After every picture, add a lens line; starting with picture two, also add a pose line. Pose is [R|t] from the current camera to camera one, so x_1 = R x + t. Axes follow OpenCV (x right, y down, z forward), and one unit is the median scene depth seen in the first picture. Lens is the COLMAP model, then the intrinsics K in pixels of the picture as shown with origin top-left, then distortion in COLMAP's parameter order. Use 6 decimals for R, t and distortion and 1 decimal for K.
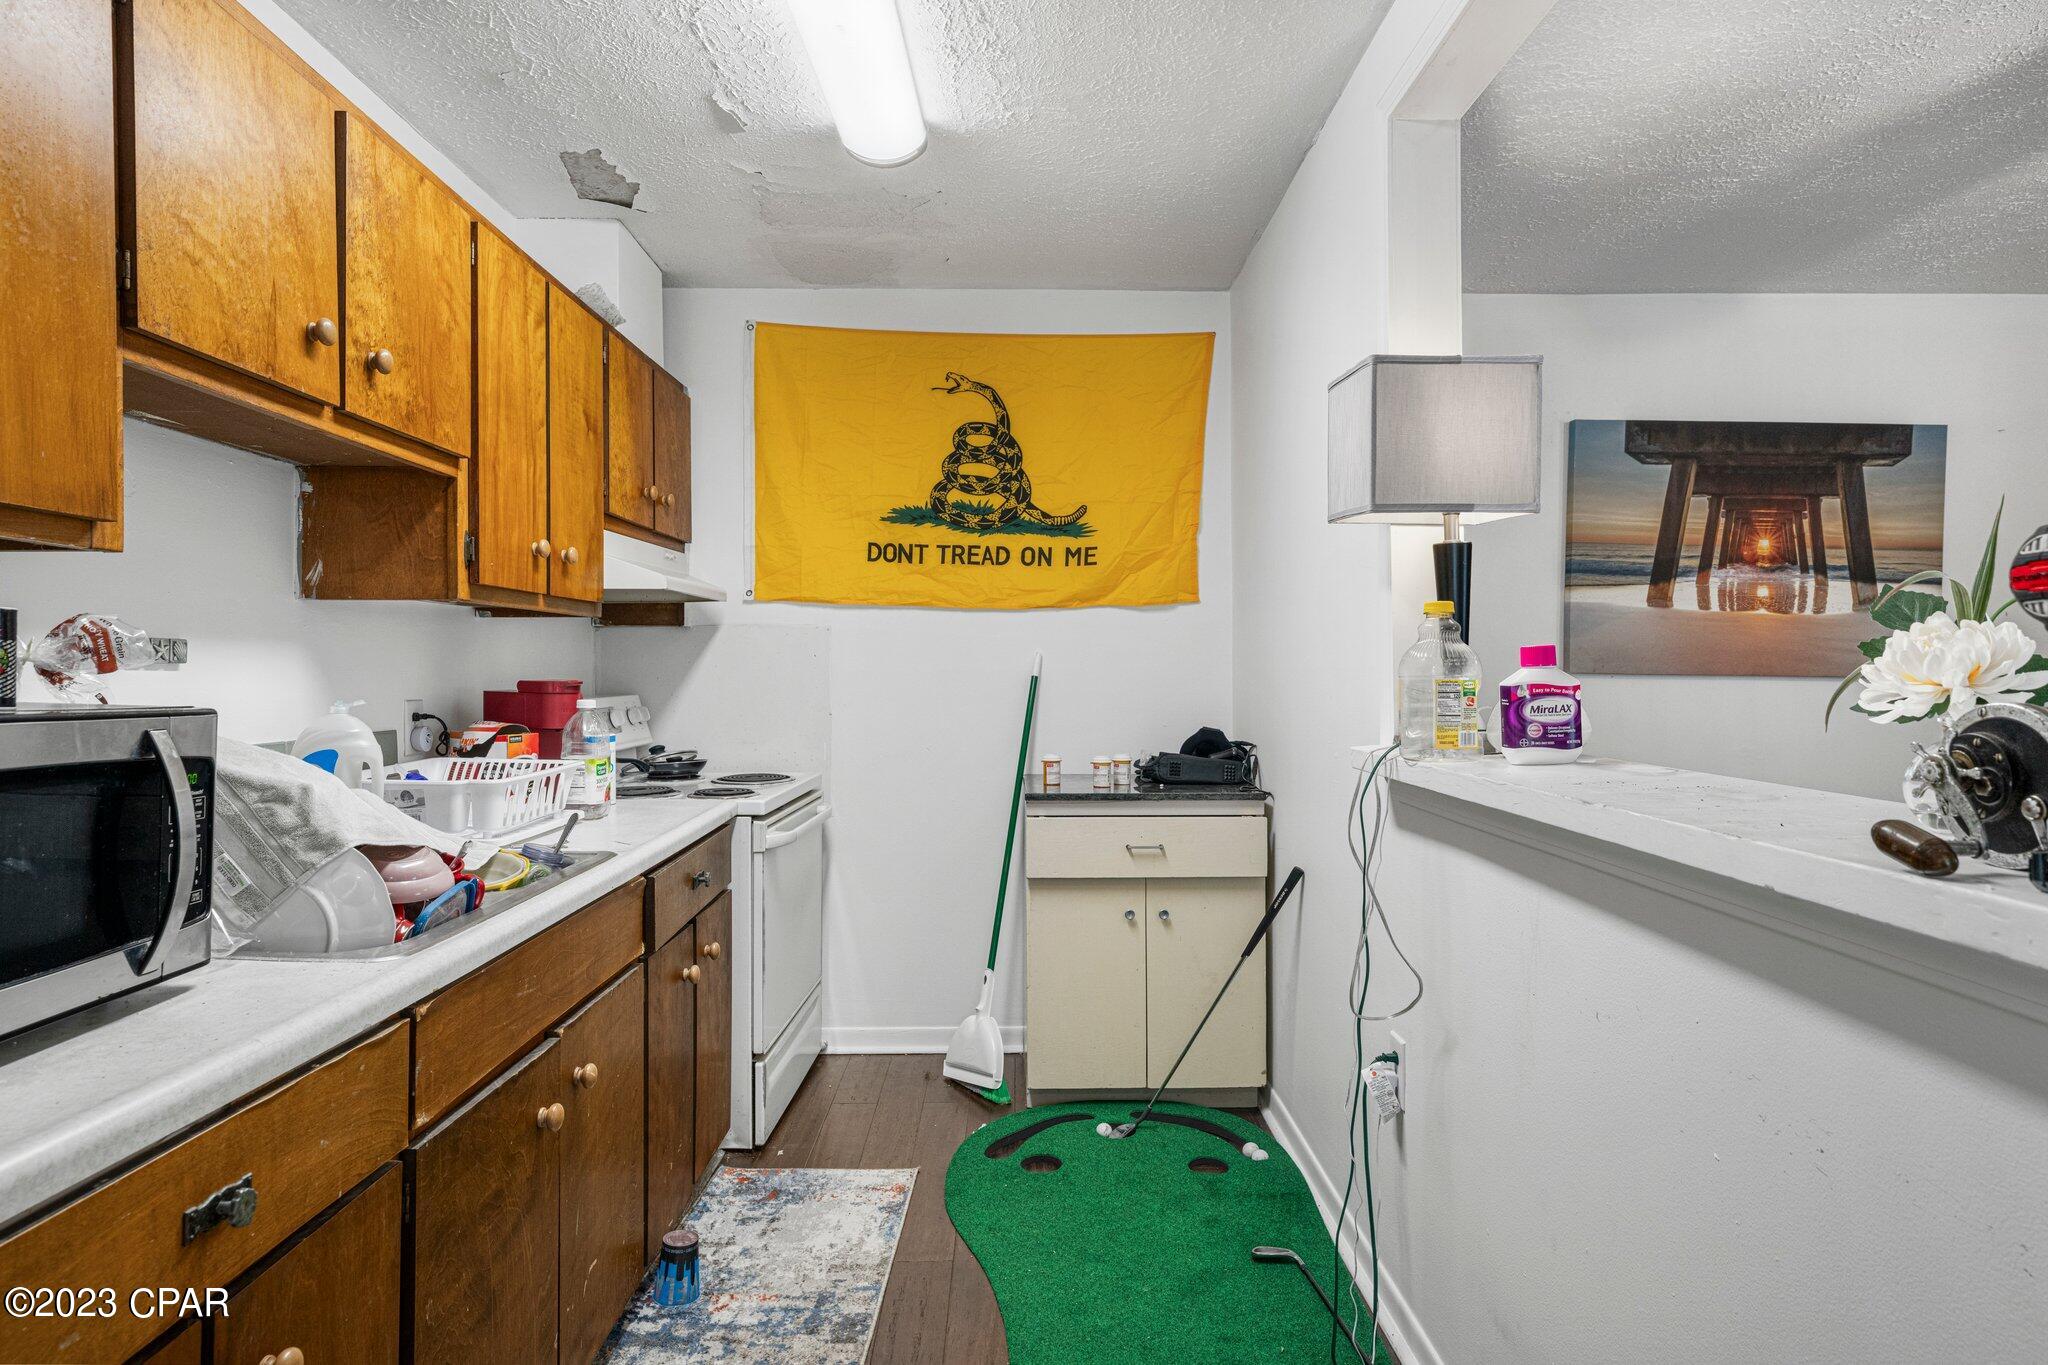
lens RADIAL K [[1212.2, 0, 1031.8], [0, 1212.2, 677.3], [0, 0, 1]] dist [0.004663, 0.001554]
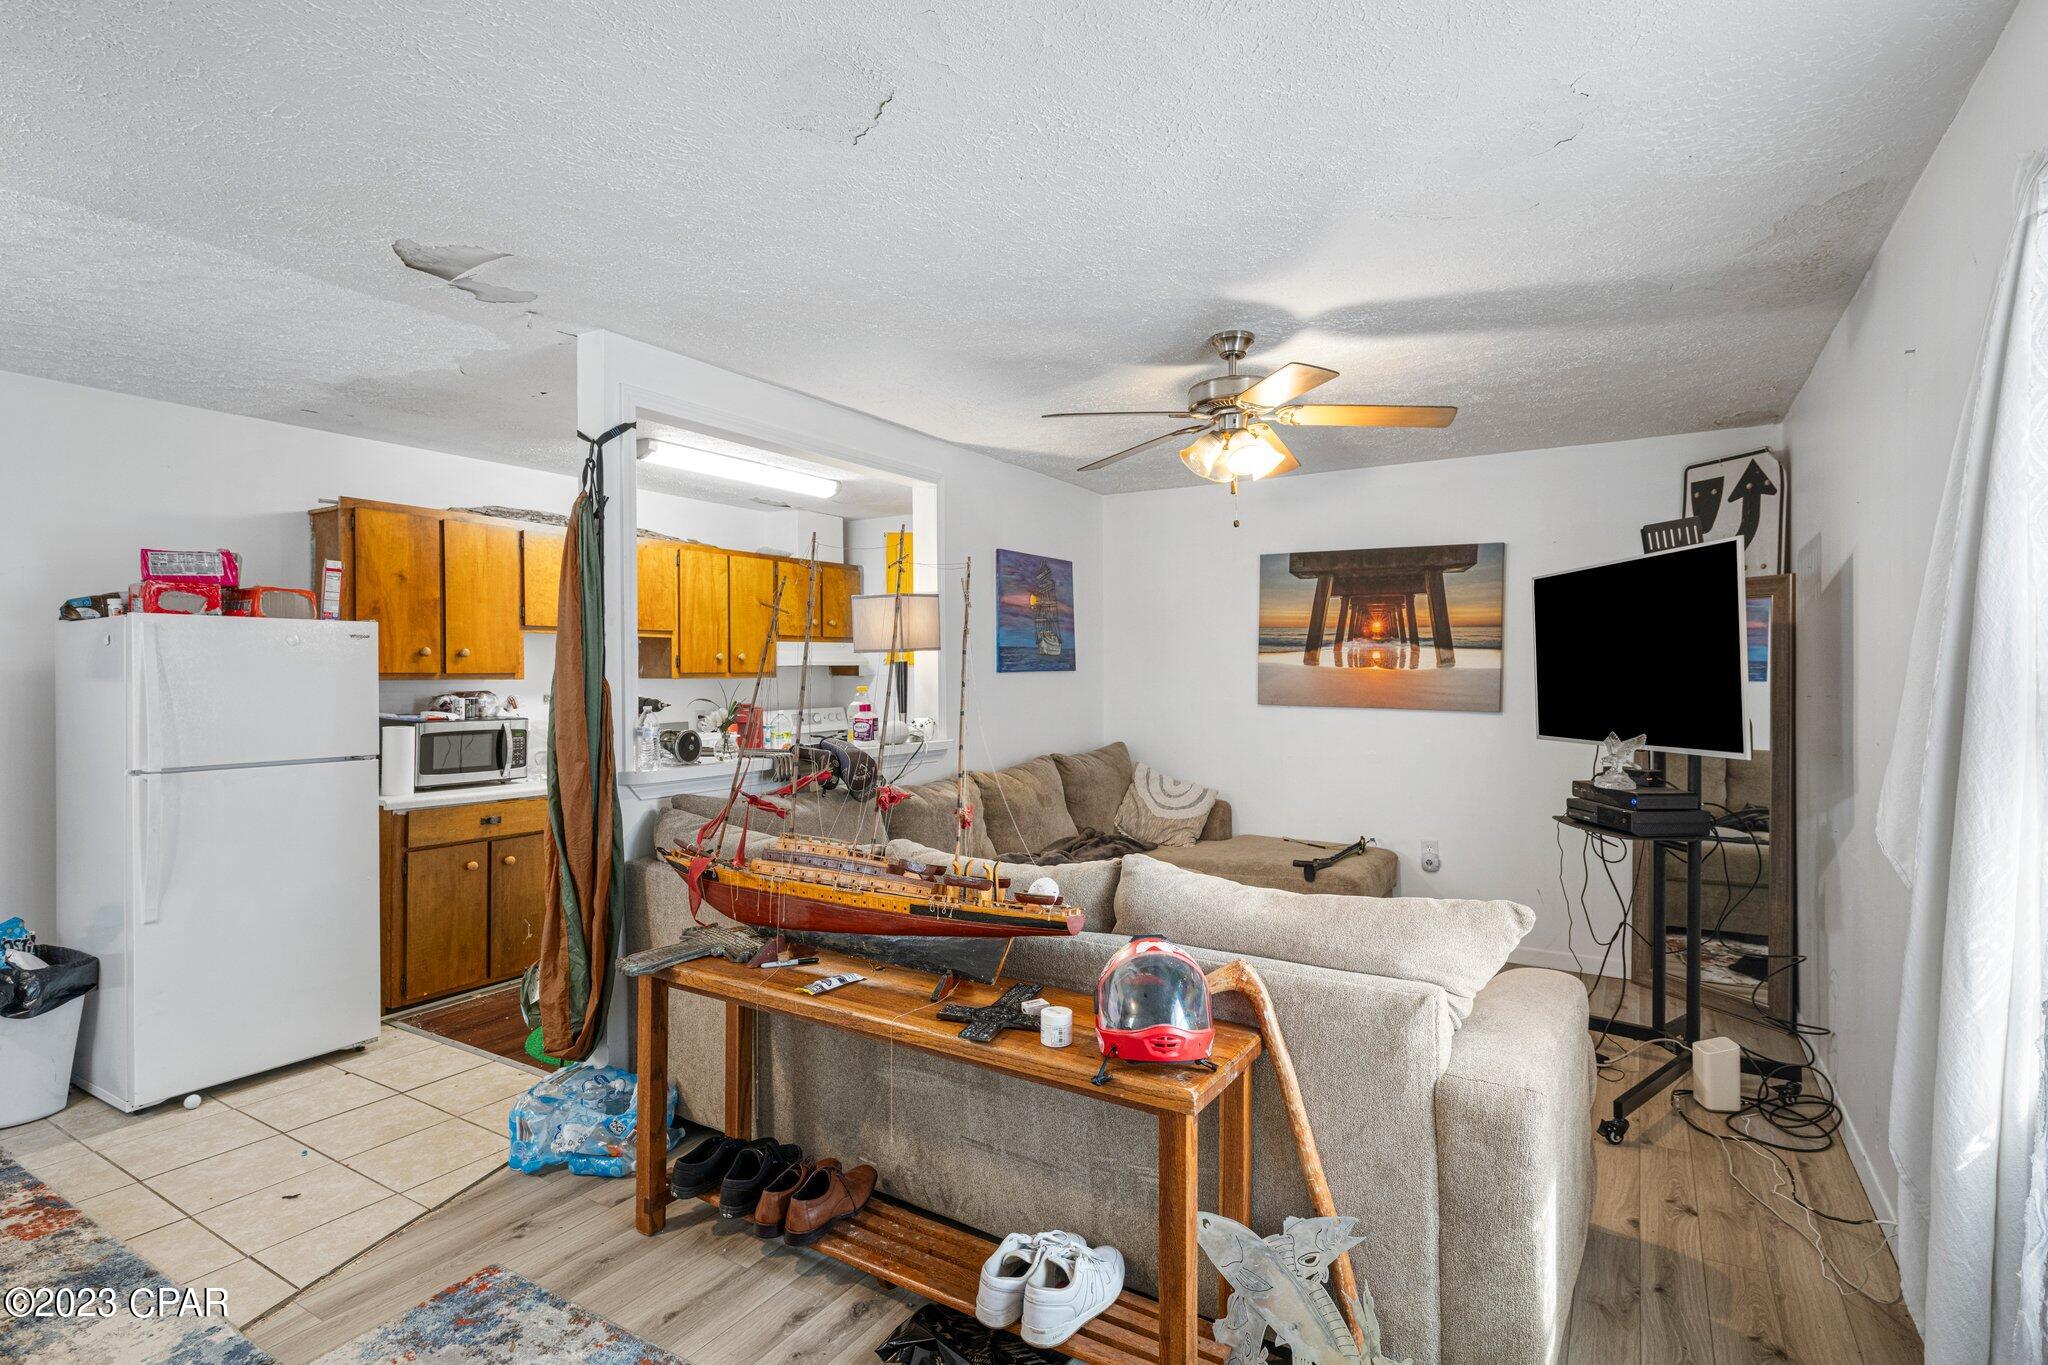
lens RADIAL K [[1011.6, 0, 1052.9], [0, 1011.6, 670.7], [0, 0, 1]] dist [0.001757, 0.000634]
pose [[0.846905, -0.000167, -0.531745, 0.948364], [-0.003277, 0.999979, -0.005534, -0.041563], [0.531734, 0.006429, 0.846887, -0.345541]]
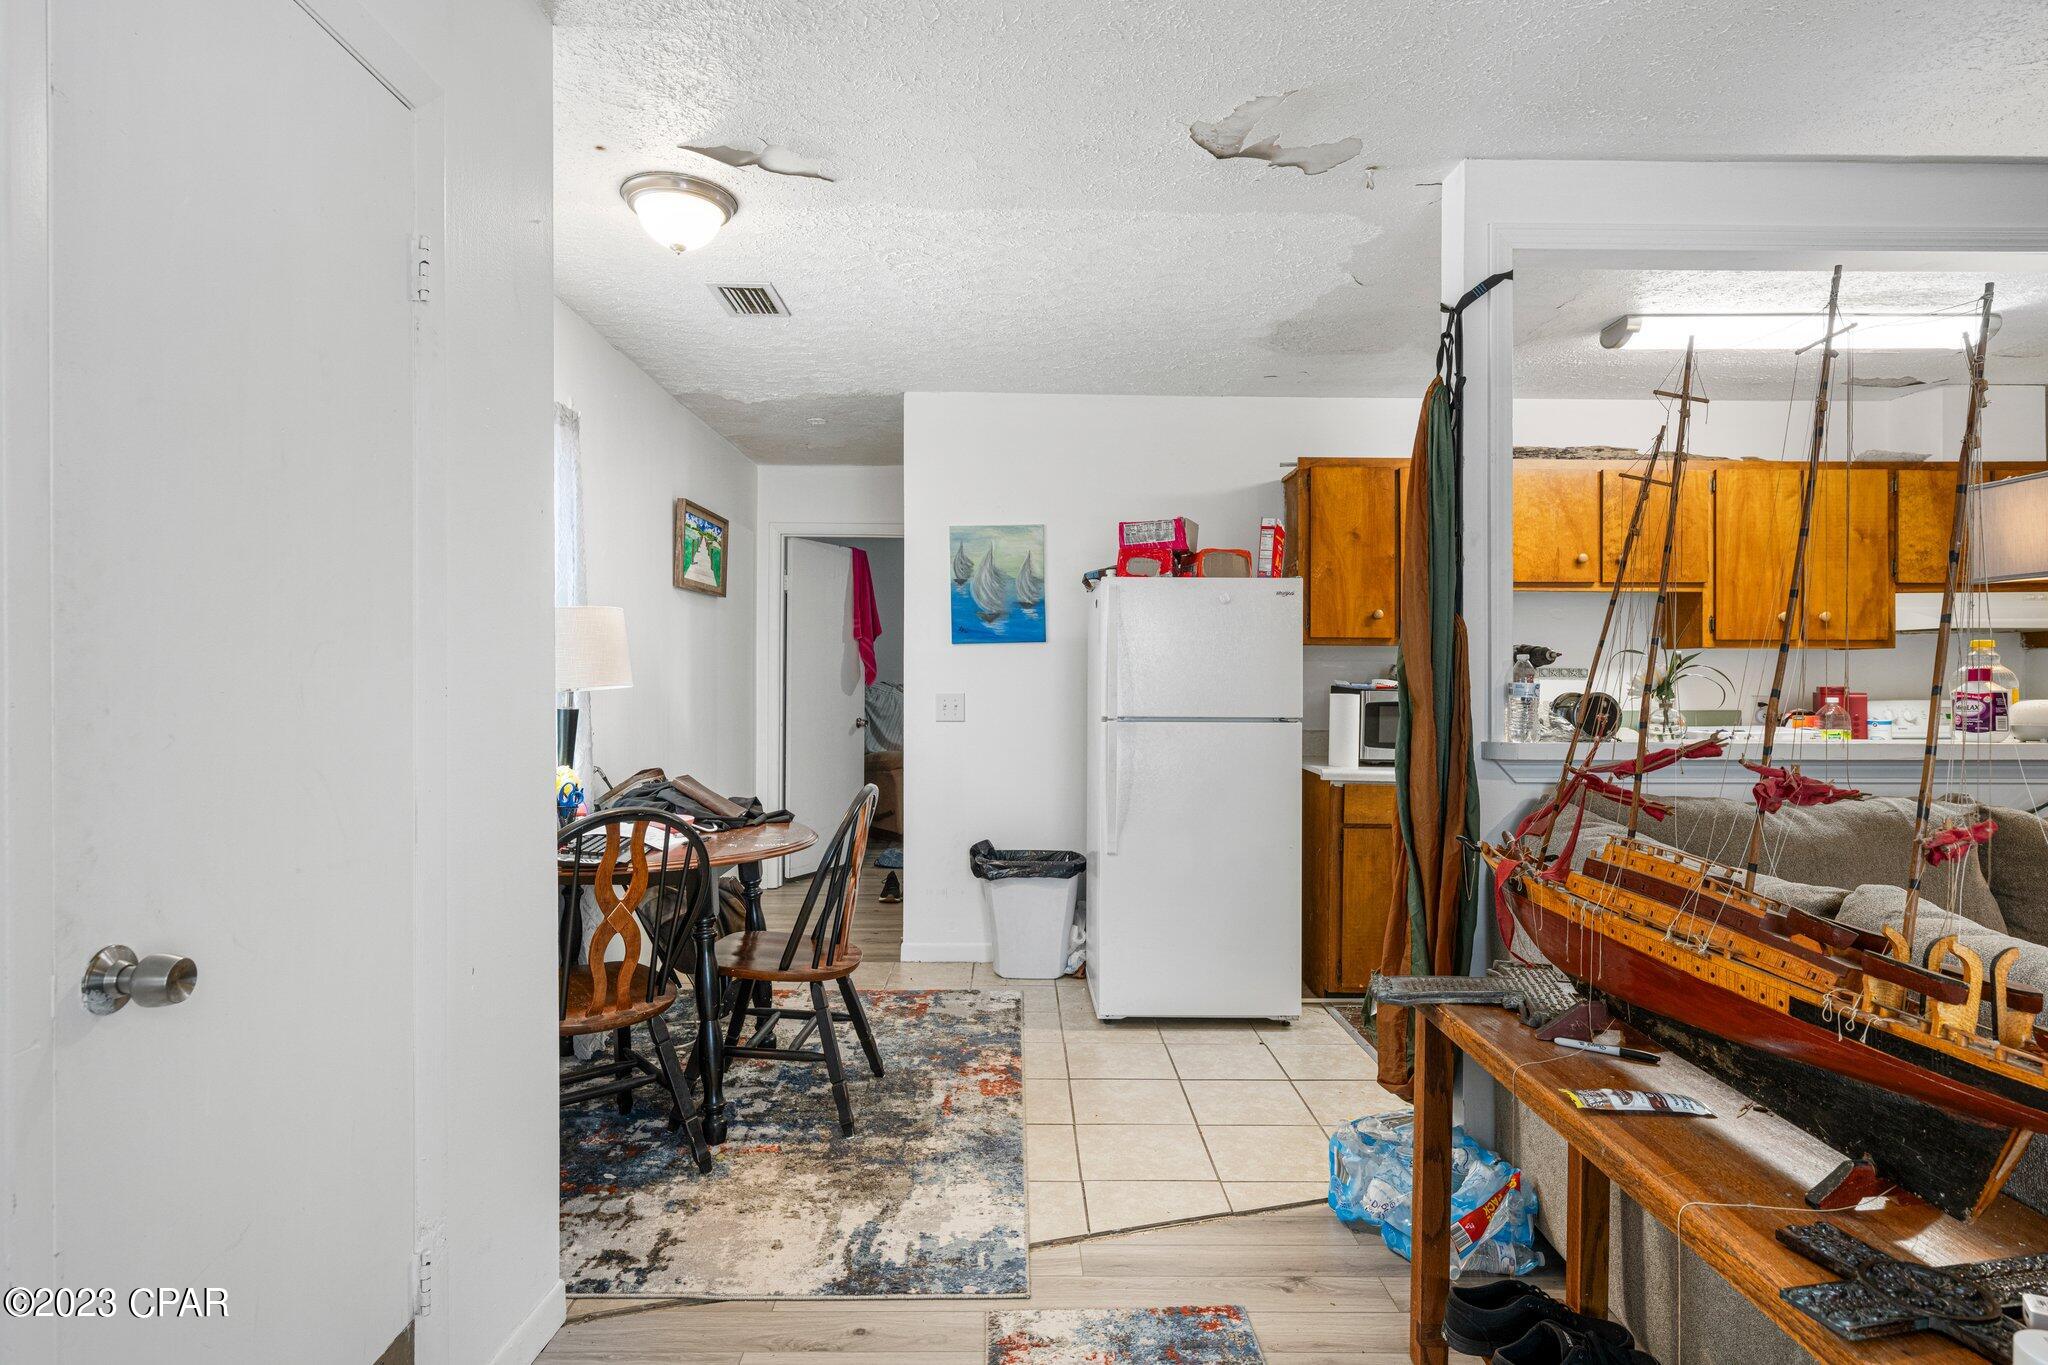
lens RADIAL K [[1100.8, 0, 1033.8], [0, 1100.8, 679.2], [0, 0, 1]] dist [0.000455, -0.001389]
pose [[-0.023239, -0.001440, -0.999729, 0.889121], [-0.009652, 0.999953, -0.001216, 0.003513], [0.999683, 0.009621, -0.023251, -0.090666]]
